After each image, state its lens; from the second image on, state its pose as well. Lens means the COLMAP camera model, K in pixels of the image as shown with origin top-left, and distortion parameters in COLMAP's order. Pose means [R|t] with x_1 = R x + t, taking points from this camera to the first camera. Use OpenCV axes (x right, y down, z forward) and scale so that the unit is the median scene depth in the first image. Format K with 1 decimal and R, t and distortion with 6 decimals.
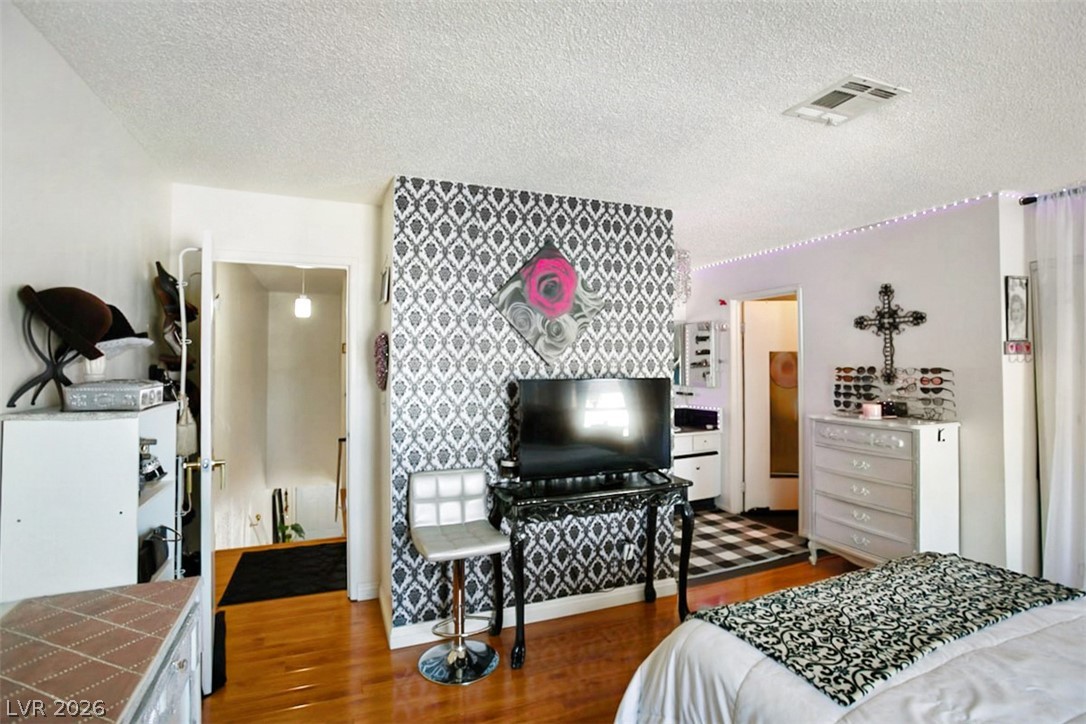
lens RADIAL K [[527.6, 0, 555.7], [0, 527.6, 357.9], [0, 0, 1]] dist [-0.057263, 0.024588]
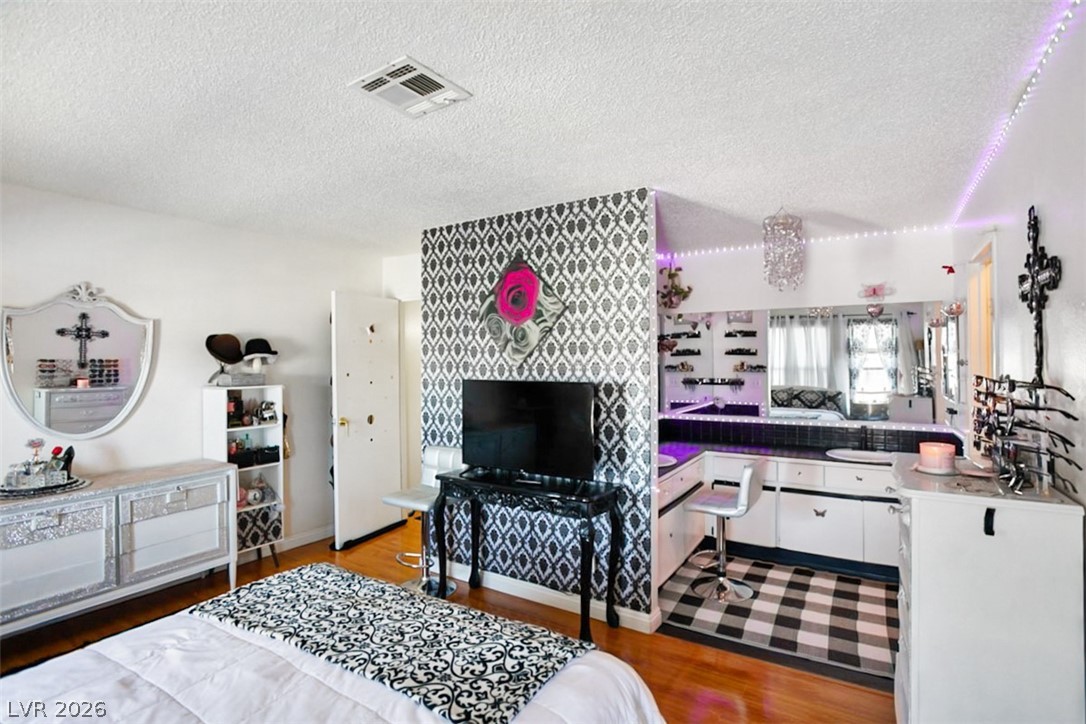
lens RADIAL K [[534.7, 0, 544.6], [0, 534.7, 365.5], [0, 0, 1]] dist [-0.060915, 0.028185]
pose [[0.573230, 0.004916, -0.819380, 0.935337], [0.008784, 0.999888, 0.012144, -0.003955], [0.819347, -0.014158, 0.573123, 0.404209]]
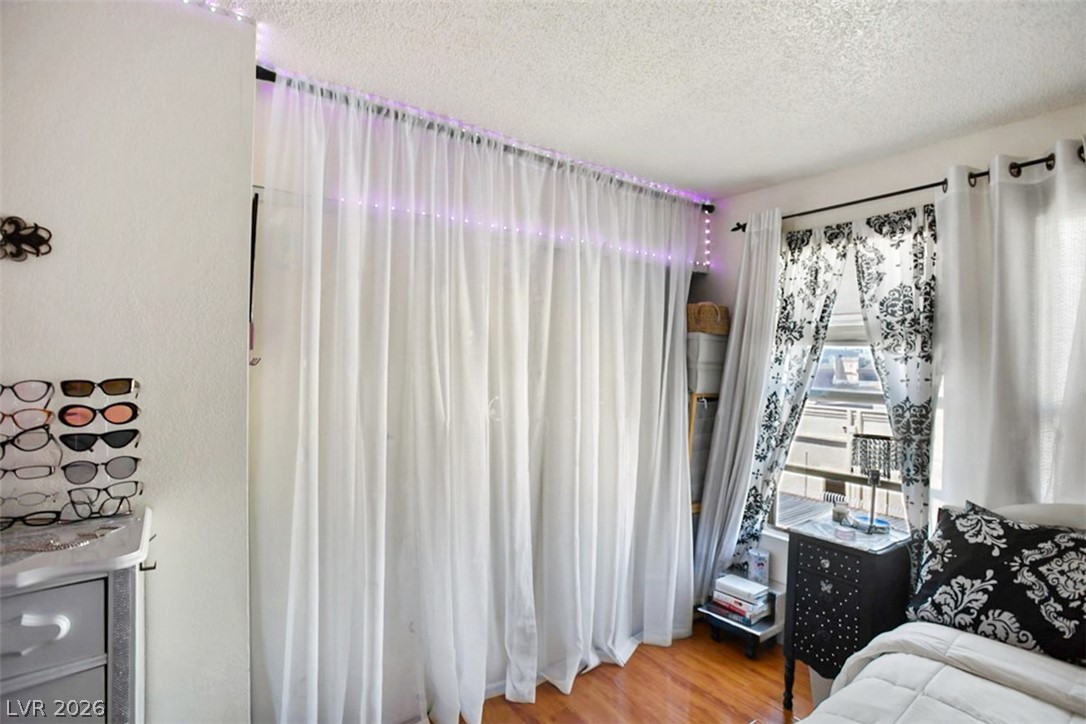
lens RADIAL K [[527.6, 0, 555.7], [0, 527.6, 357.9], [0, 0, 1]] dist [-0.057263, 0.024588]
pose [[-0.235656, 0.009860, 0.971787, 0.313260], [-0.013776, 0.999814, -0.013485, 0.005075], [-0.971739, -0.016565, -0.235476, 0.823598]]
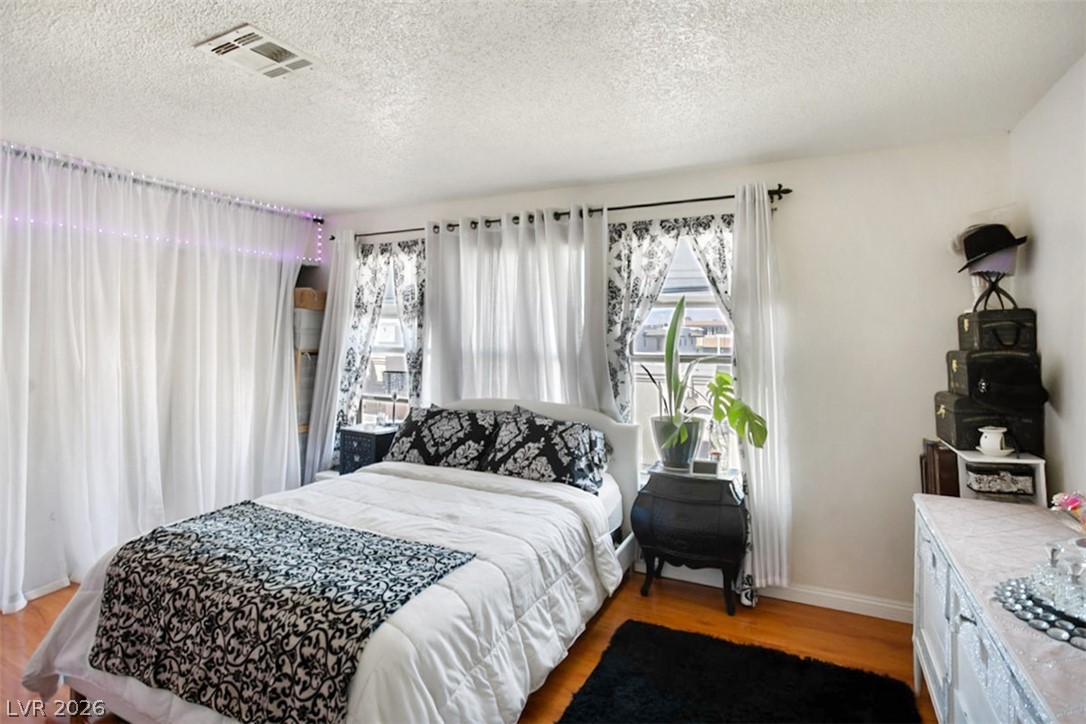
lens RADIAL K [[538.4, 0, 545.9], [0, 538.4, 332.6], [0, 0, 1]] dist [-0.051039, 0.024538]
pose [[-0.638182, -0.001666, 0.769883, -0.323340], [-0.007502, 0.999964, -0.004054, 0.008039], [-0.769849, -0.008363, -0.638172, 0.758795]]
